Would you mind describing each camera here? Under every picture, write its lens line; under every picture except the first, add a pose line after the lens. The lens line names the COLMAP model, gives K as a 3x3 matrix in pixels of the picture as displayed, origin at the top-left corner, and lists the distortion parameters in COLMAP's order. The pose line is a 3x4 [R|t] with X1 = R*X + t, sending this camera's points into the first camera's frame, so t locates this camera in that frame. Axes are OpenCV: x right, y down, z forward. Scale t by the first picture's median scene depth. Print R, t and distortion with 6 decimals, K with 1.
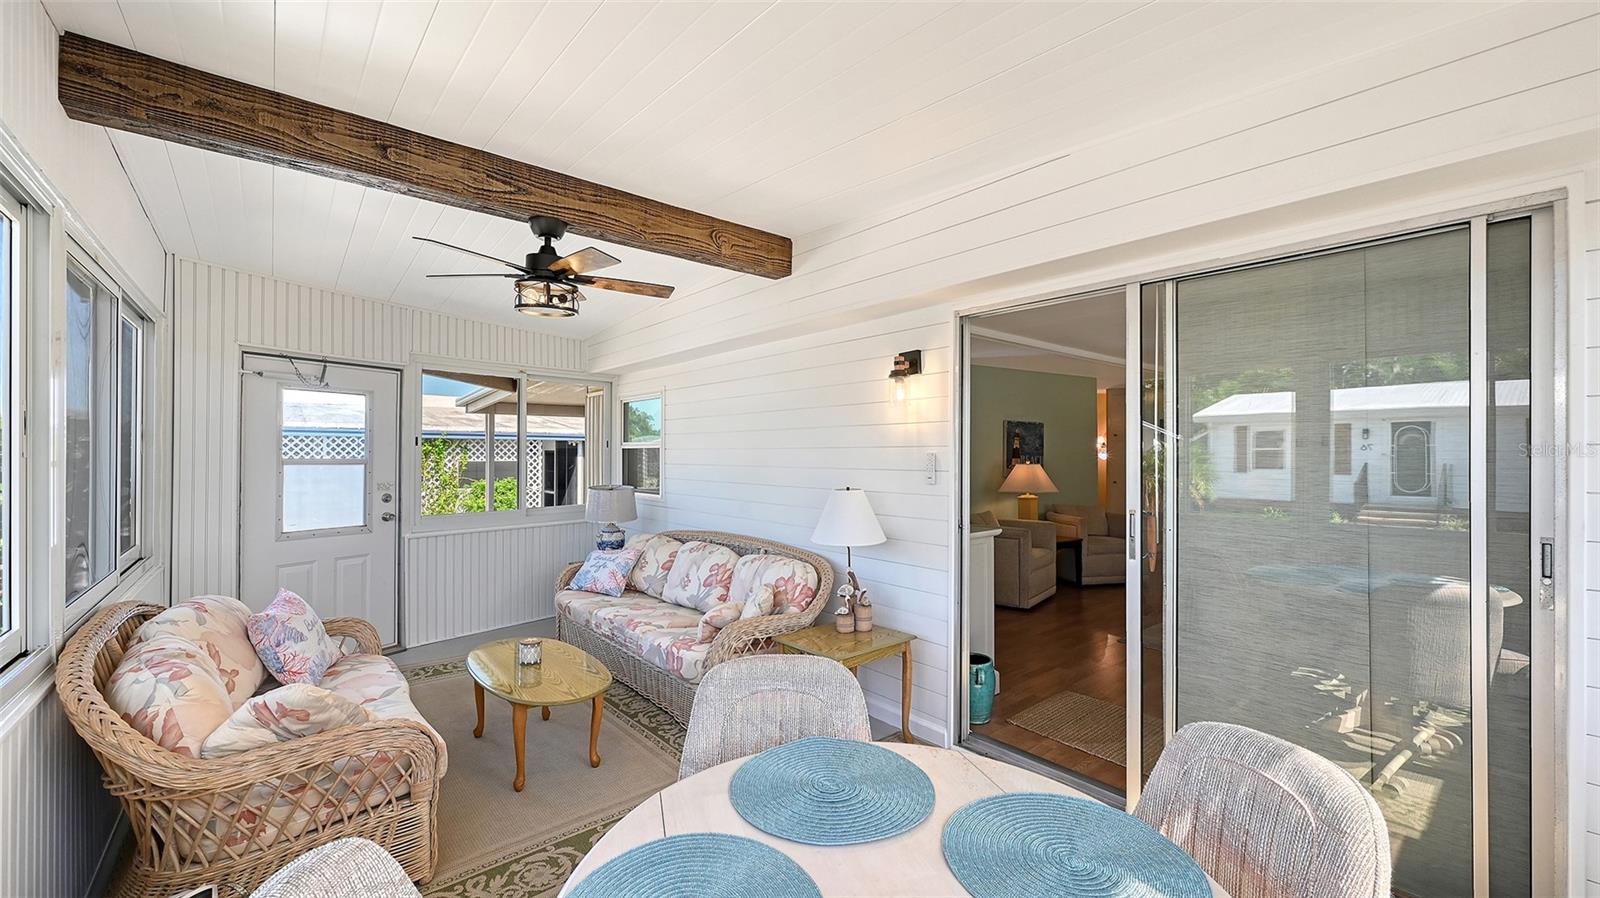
lens RADIAL K [[637.3, 0, 806.3], [0, 637.3, 449.6], [0, 0, 1]] dist [-0.001270, -0.000032]
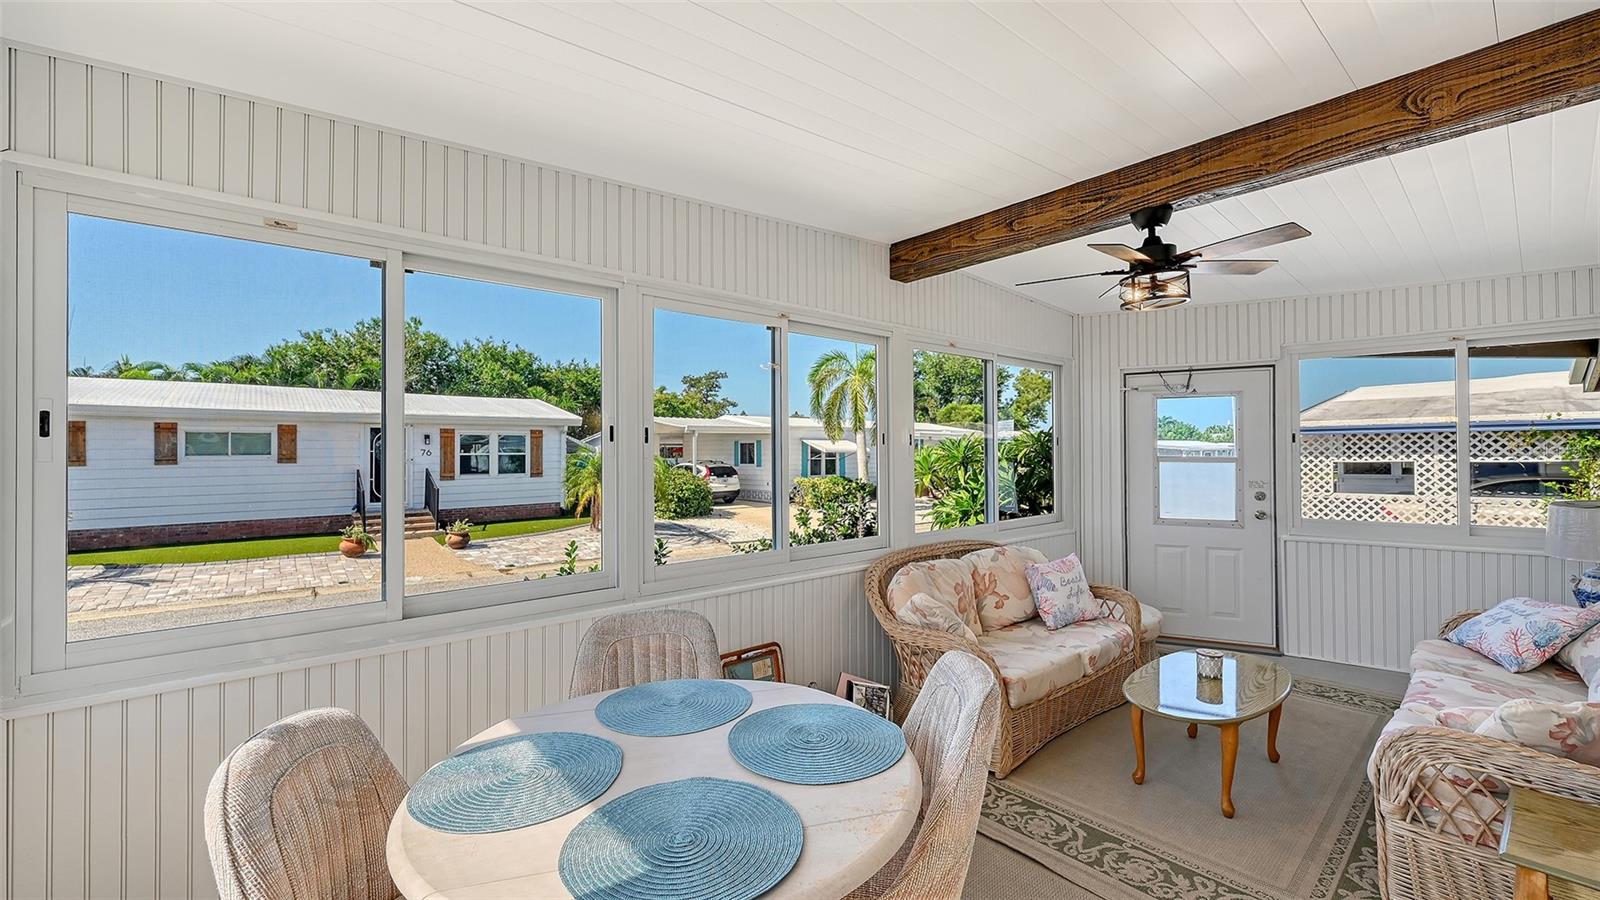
lens RADIAL K [[637.3, 0, 805.5], [0, 637.3, 447.3], [0, 0, 1]] dist [-0.001270, -0.000032]
pose [[0.008776, -0.016289, -0.999829, 0.376013], [0.013133, 0.999783, -0.016173, 0.006952], [0.999875, -0.012988, 0.008988, 0.310740]]
